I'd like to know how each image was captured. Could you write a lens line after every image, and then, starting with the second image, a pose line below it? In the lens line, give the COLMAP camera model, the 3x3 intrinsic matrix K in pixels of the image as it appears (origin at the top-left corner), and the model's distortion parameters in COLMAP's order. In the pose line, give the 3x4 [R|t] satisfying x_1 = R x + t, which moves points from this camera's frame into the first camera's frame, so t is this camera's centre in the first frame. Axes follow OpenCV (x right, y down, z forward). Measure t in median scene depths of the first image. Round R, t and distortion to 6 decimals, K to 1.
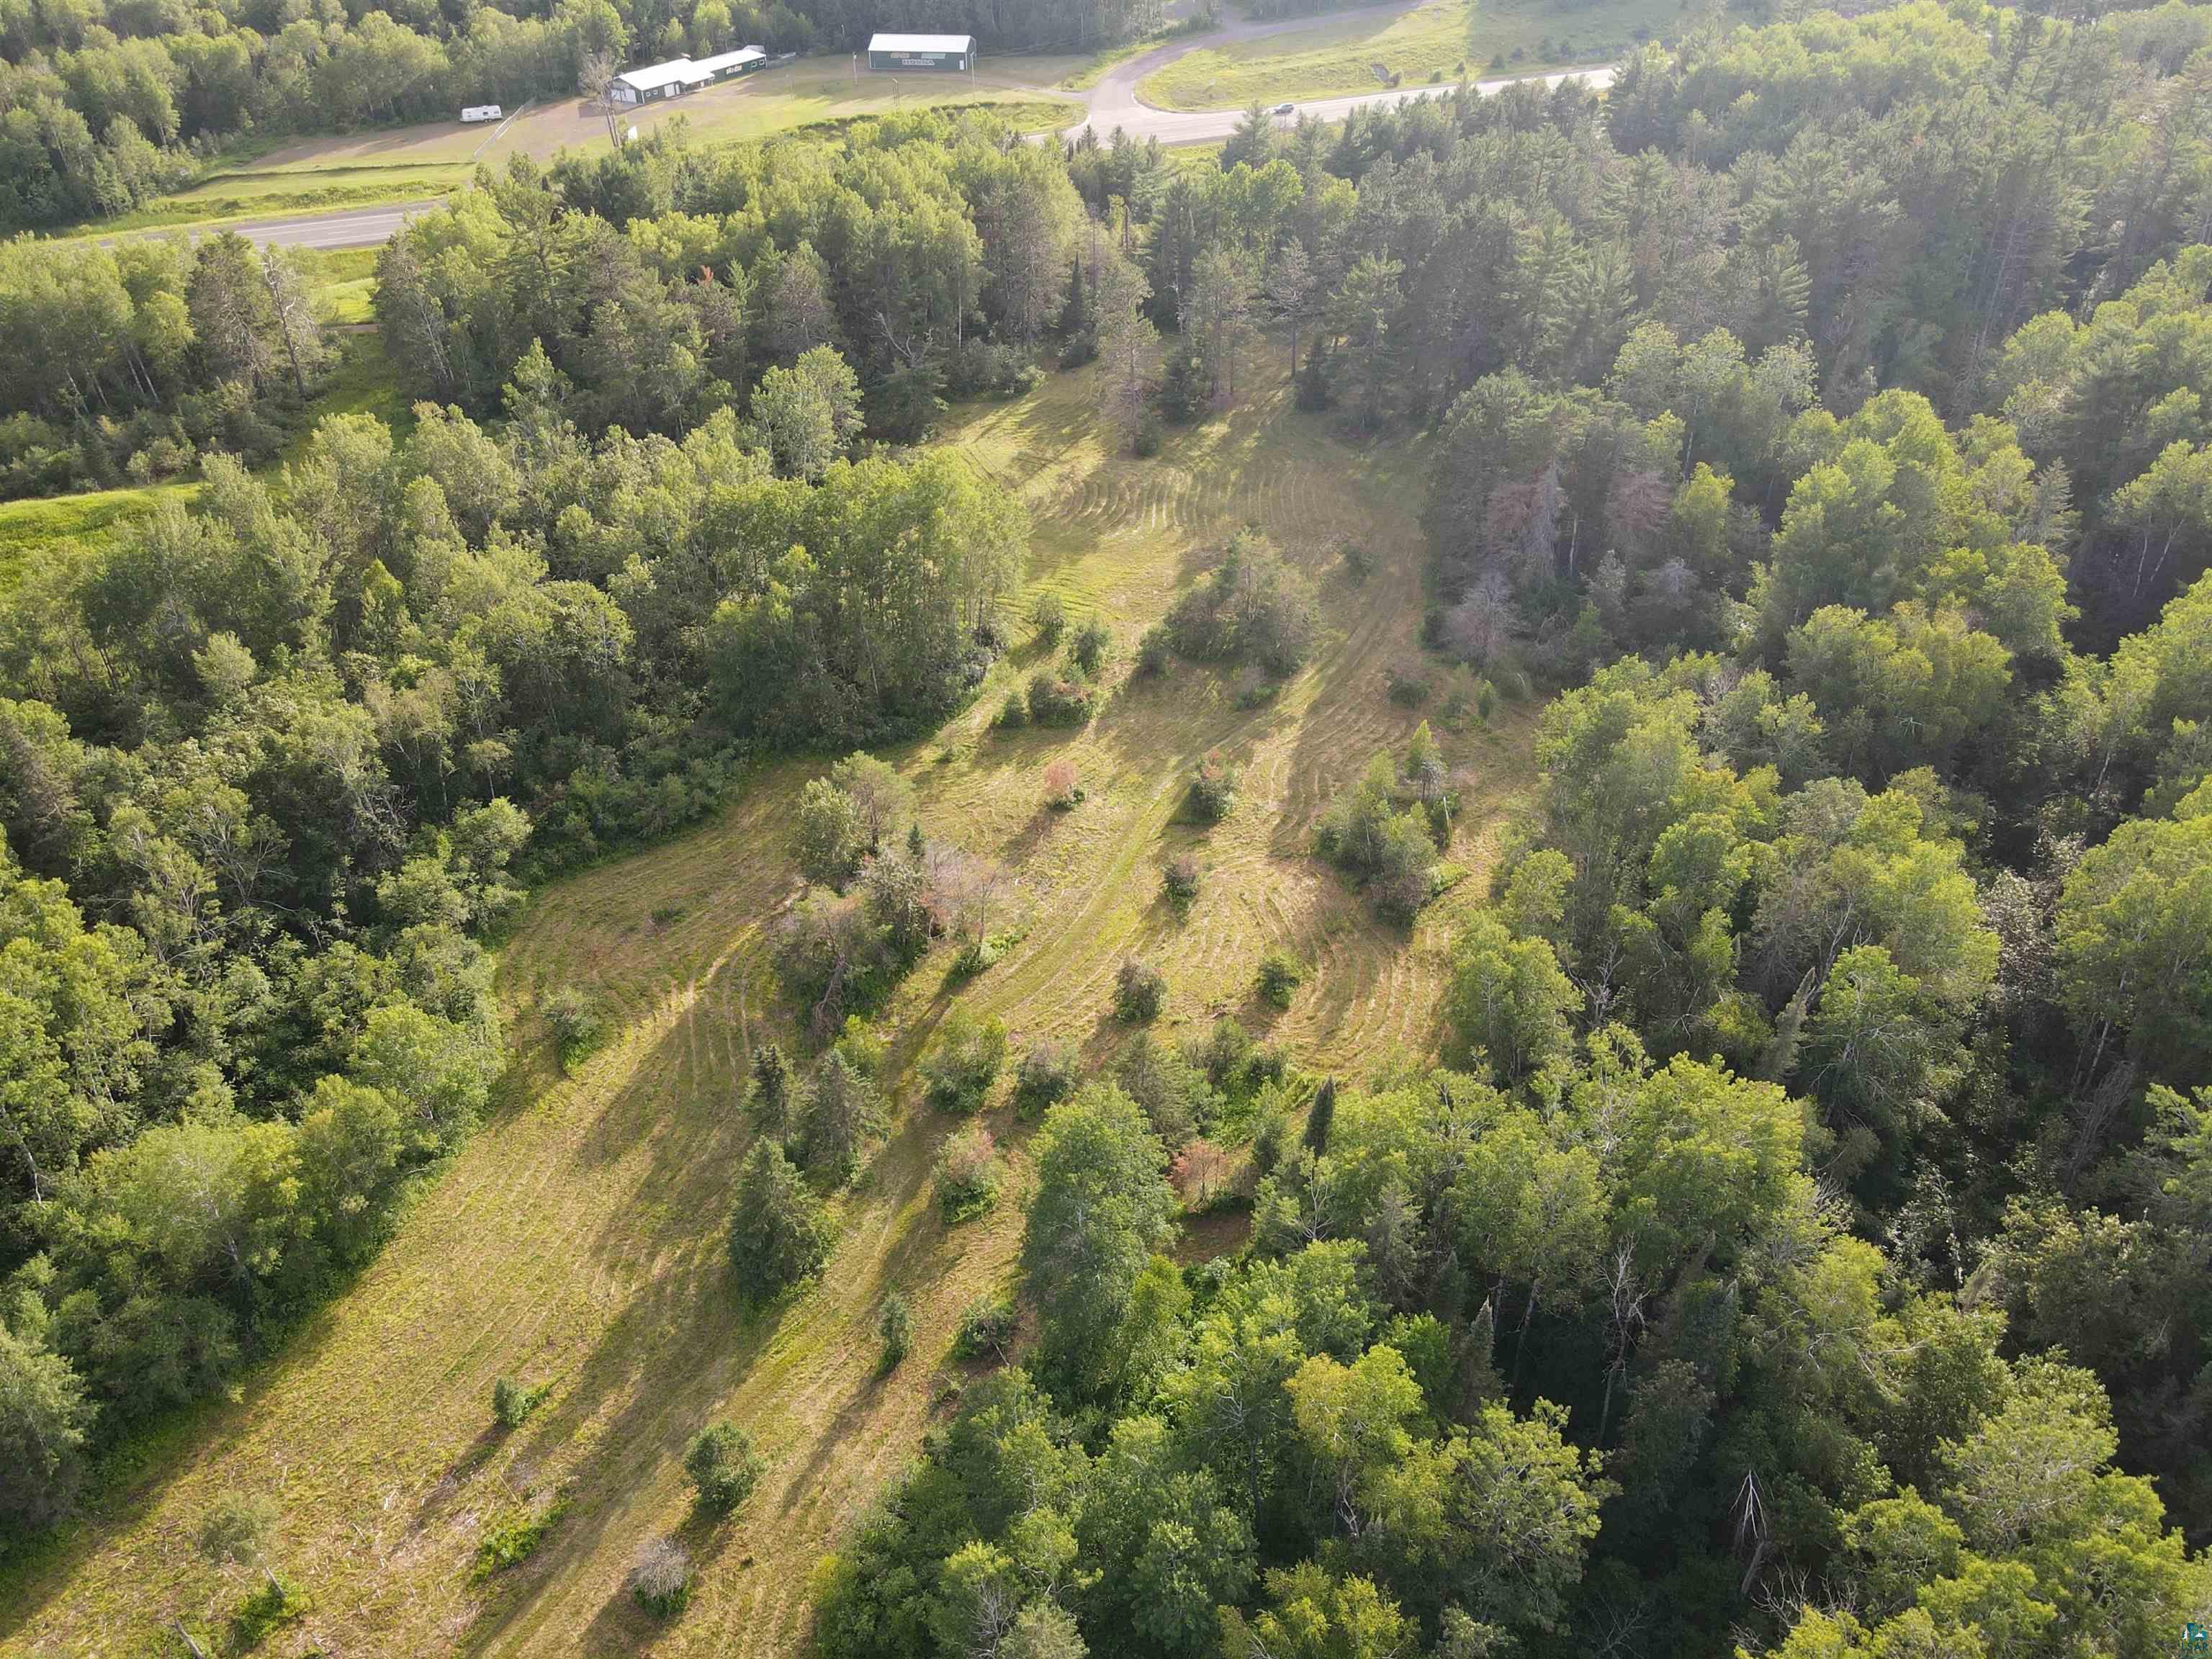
lens RADIAL K [[1547.0, 0, 1106.6], [0, 1547.0, 831.0], [0, 0, 1]] dist [0.004709, 0.018854]
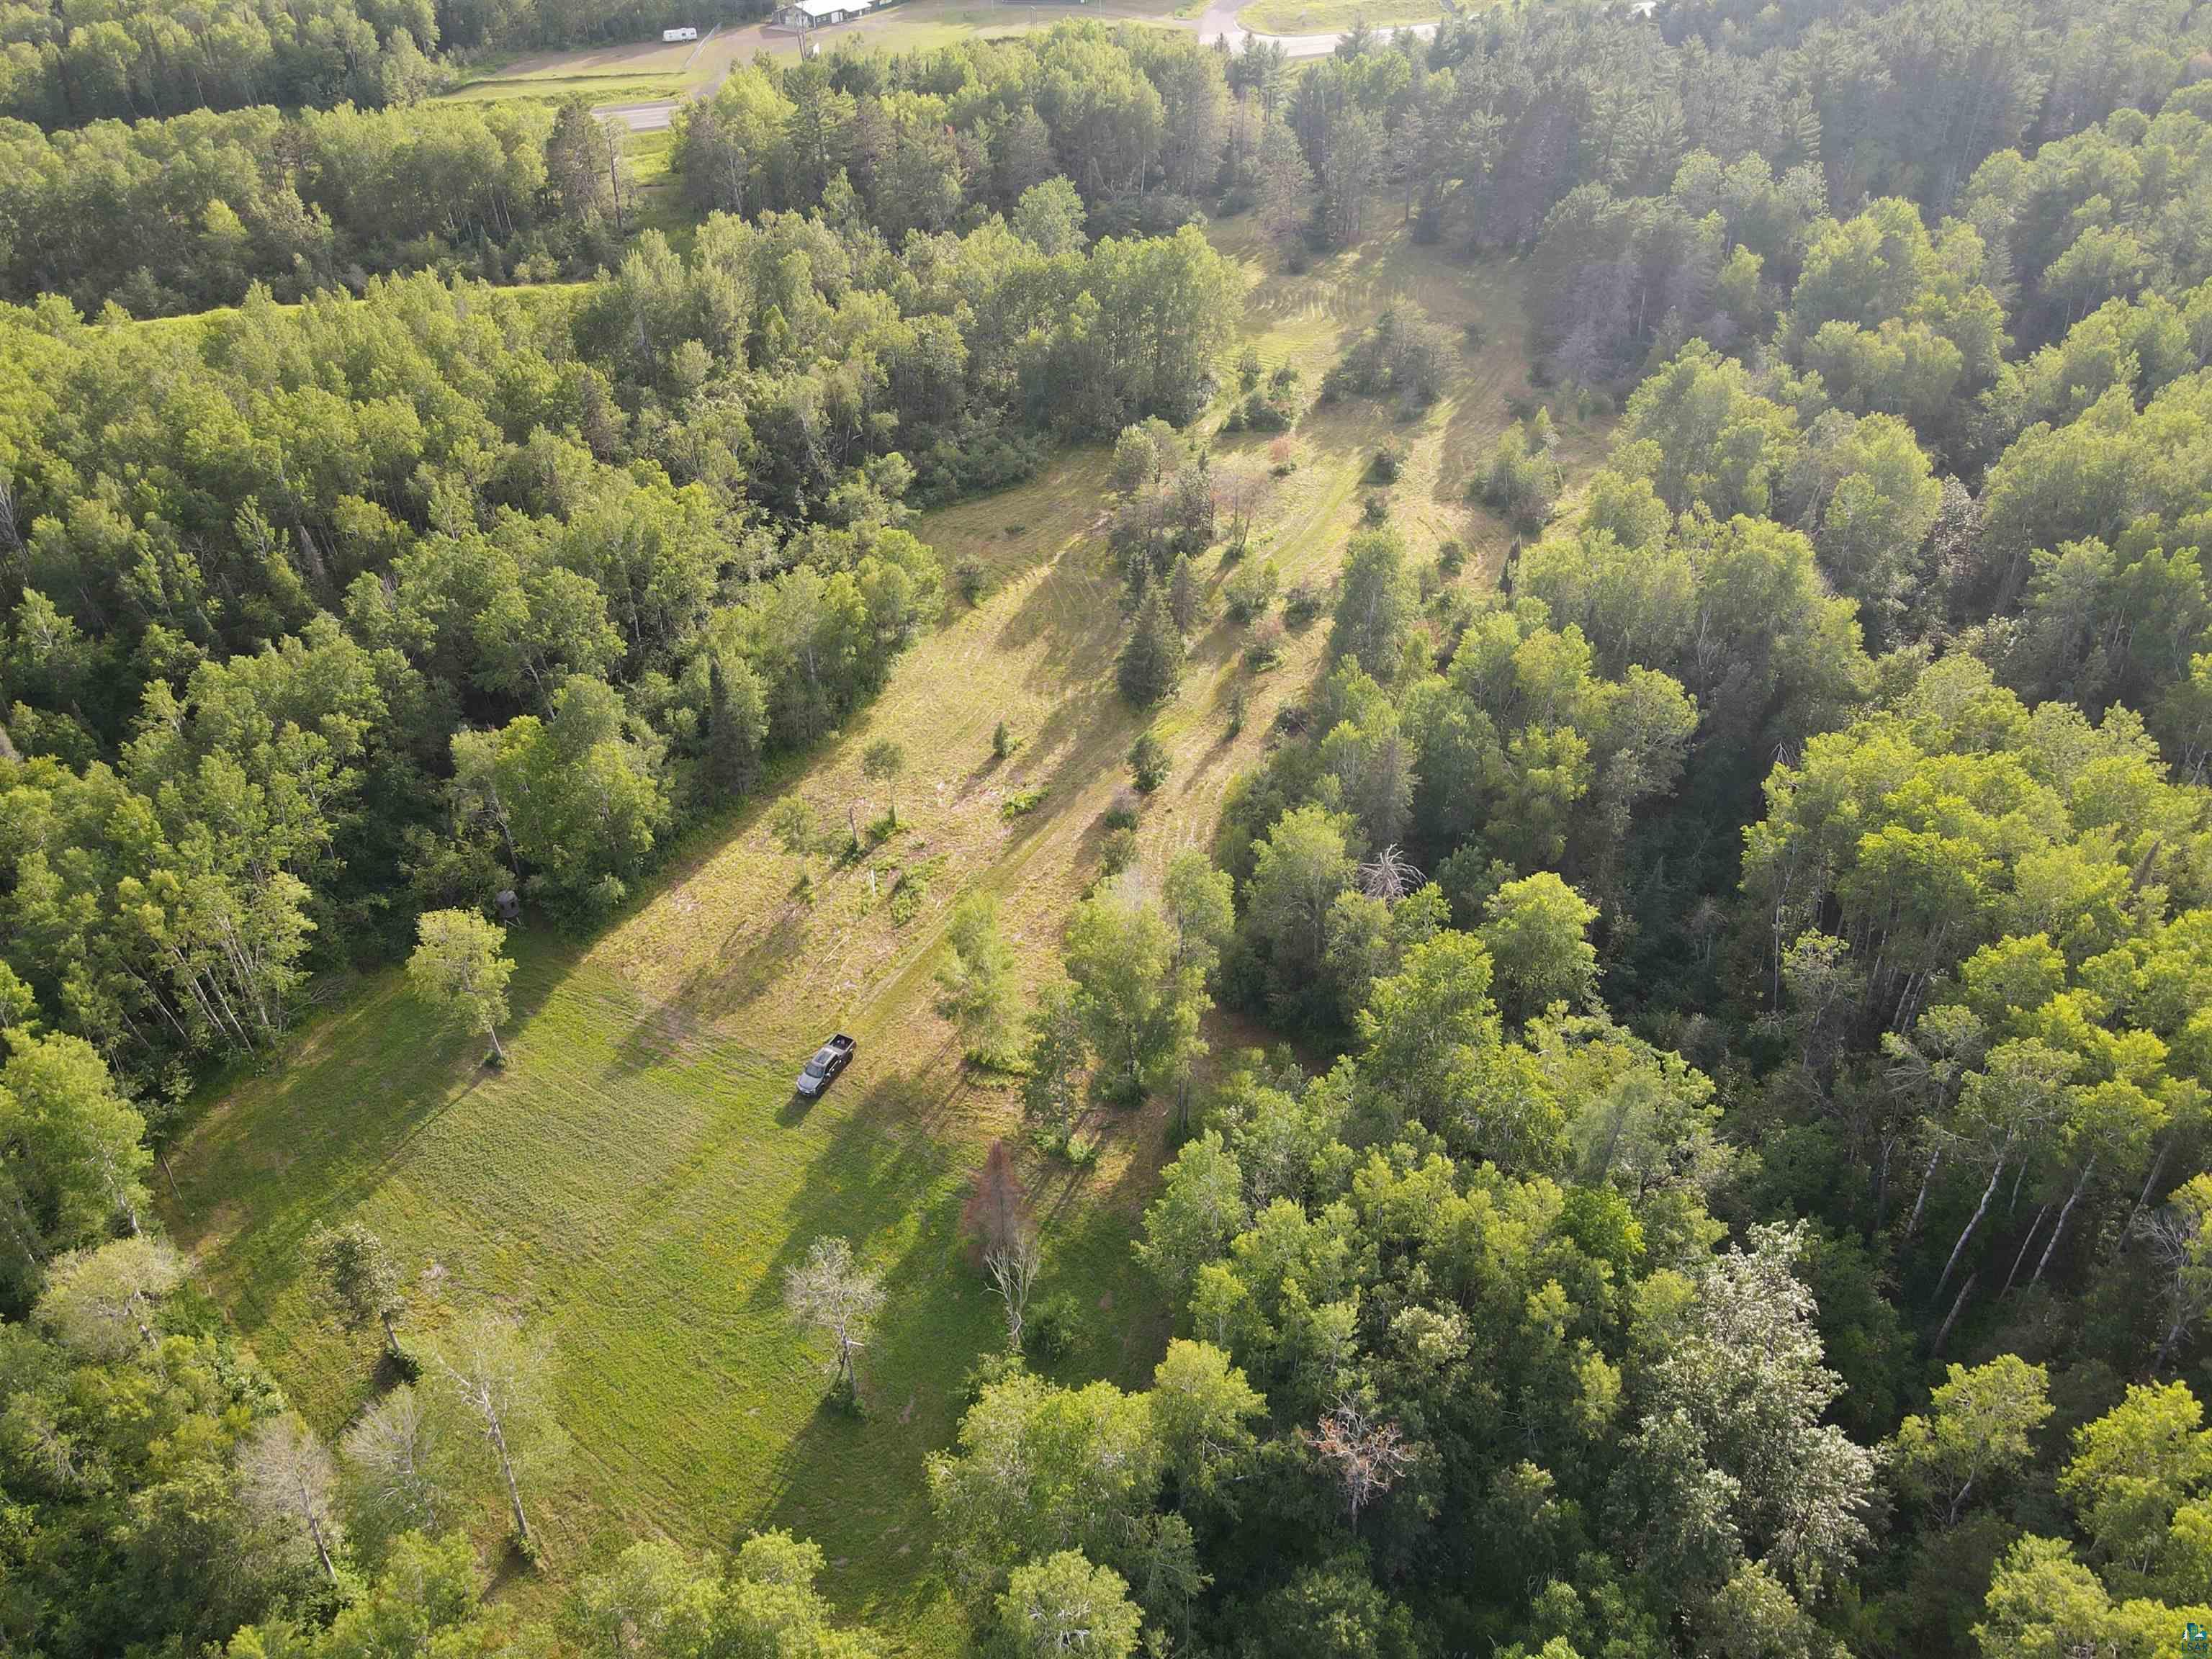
lens RADIAL K [[1547.0, 0, 1108.9], [0, 1547.0, 829.5], [0, 0, 1]] dist [0.004709, 0.018854]
pose [[0.999986, 0.005300, 0.000812, -0.171177], [-0.005304, 0.999974, 0.004871, 0.279380], [-0.000786, -0.004875, 0.999988, -0.369478]]
